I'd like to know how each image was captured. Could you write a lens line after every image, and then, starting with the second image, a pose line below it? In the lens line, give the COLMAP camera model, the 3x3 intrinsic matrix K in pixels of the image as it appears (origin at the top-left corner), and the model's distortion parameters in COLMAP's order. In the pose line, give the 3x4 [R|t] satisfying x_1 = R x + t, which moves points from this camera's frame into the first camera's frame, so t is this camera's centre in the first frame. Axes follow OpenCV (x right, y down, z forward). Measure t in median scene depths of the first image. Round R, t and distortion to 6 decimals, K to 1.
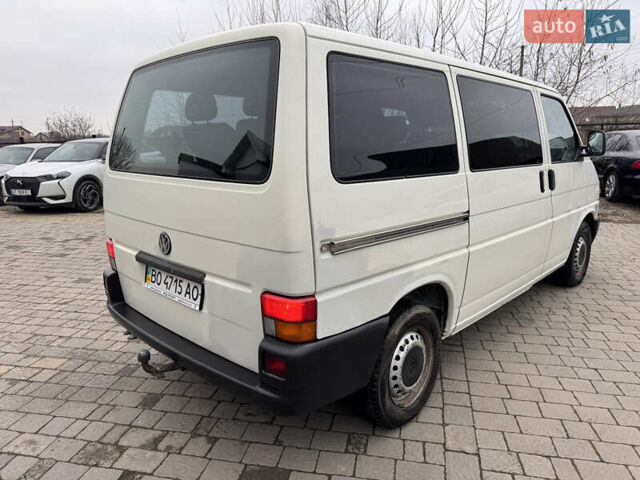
lens RADIAL K [[454.6, 0, 316.6], [0, 454.6, 239.5], [0, 0, 1]] dist [0.041401, -0.047134]
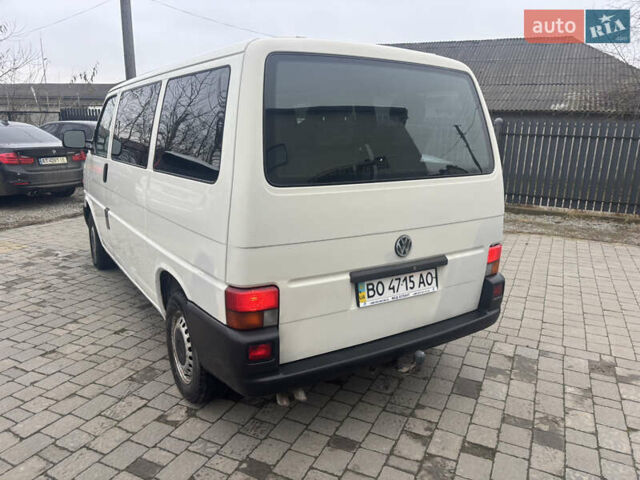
lens RADIAL K [[481.2, 0, 327.0], [0, 481.2, 241.2], [0, 0, 1]] dist [0.067865, -0.077033]
pose [[0.229717, -0.209948, 0.950343, -1.261308], [0.190581, 0.967256, 0.167618, -0.194874], [-0.954416, 0.142612, 0.262207, 0.792931]]
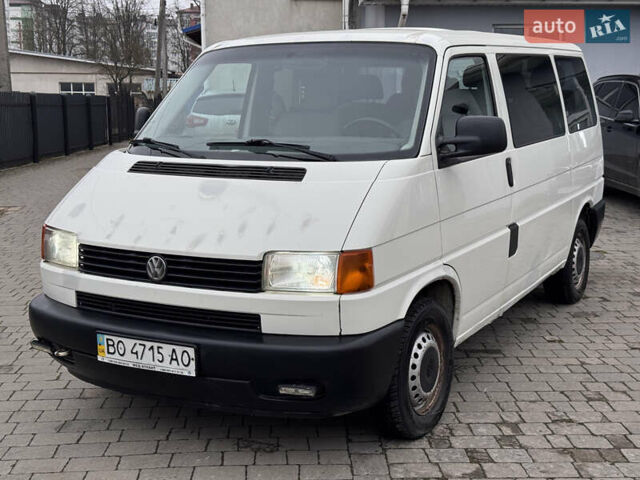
lens RADIAL K [[896.6, 0, 320.0], [0, 896.6, 240.0], [0, 0, 1]] dist [0.123216, -0.038959]
pose [[-0.967562, 0.064073, -0.244374, 1.106296], [-0.032472, 0.927739, 0.371813, -0.886958], [0.250538, 0.367688, -0.895565, 3.682636]]
